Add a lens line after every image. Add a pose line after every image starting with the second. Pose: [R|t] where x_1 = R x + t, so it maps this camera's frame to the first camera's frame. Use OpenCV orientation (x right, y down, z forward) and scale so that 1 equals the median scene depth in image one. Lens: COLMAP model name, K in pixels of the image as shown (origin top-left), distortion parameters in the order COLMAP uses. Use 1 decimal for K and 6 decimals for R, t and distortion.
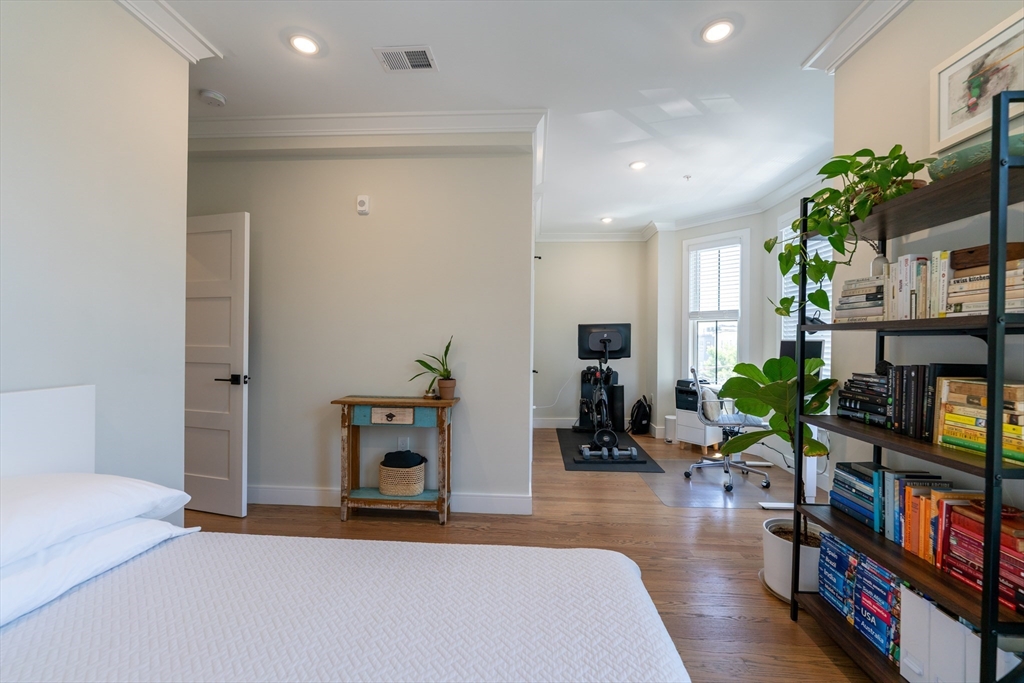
lens RADIAL K [[408.2, 0, 510.5], [0, 408.2, 343.6], [0, 0, 1]] dist [-0.000398, -0.000162]
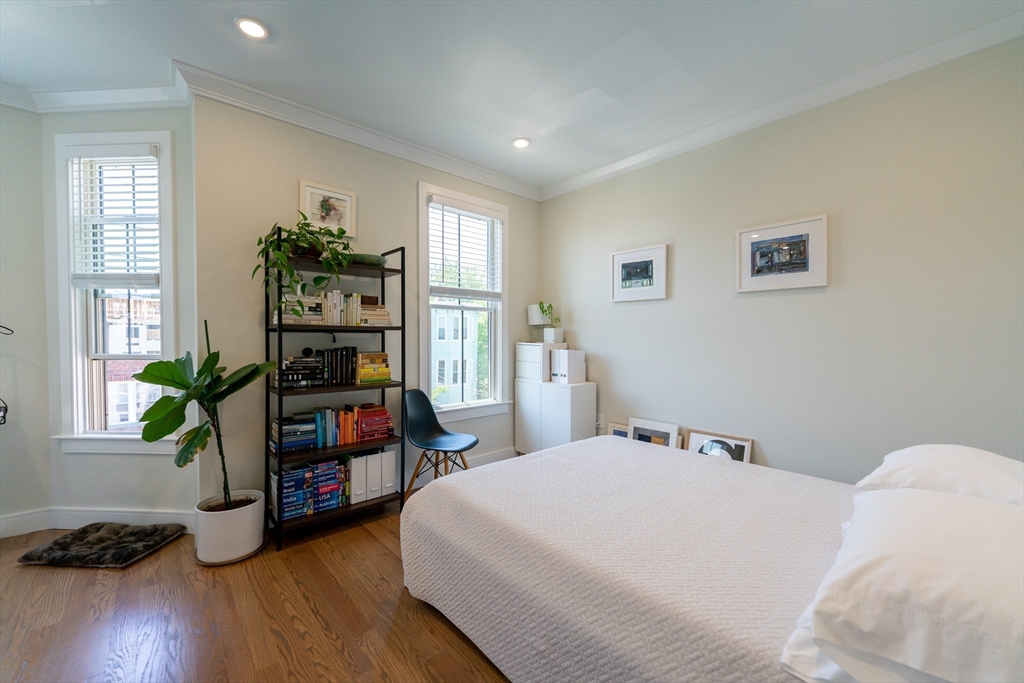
lens RADIAL K [[408.2, 0, 510.5], [0, 408.2, 343.6], [0, 0, 1]] dist [-0.000398, -0.000162]
pose [[-0.707680, -0.025768, 0.706063, -0.296441], [-0.007070, 0.999543, 0.029392, -0.010288], [-0.706497, 0.015808, -0.707539, 0.564803]]
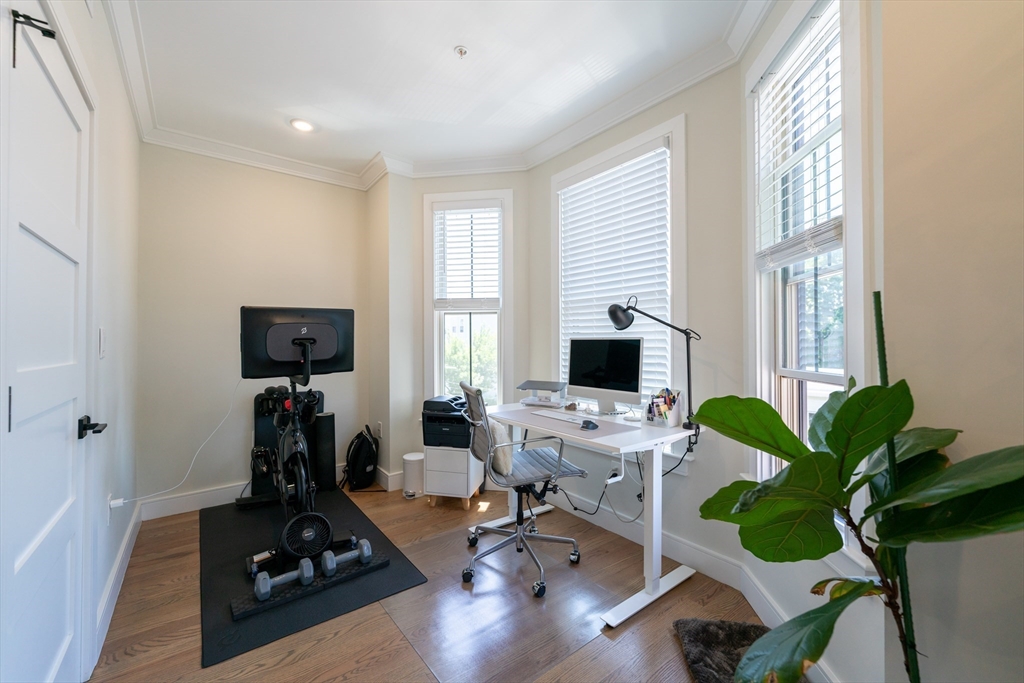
lens RADIAL K [[408.2, 0, 510.5], [0, 408.2, 343.6], [0, 0, 1]] dist [-0.000398, -0.000162]
pose [[0.755430, -0.008890, 0.655169, 0.092457], [0.011342, 0.999936, 0.000490, -0.001006], [-0.655132, 0.007061, 0.755482, 0.441904]]
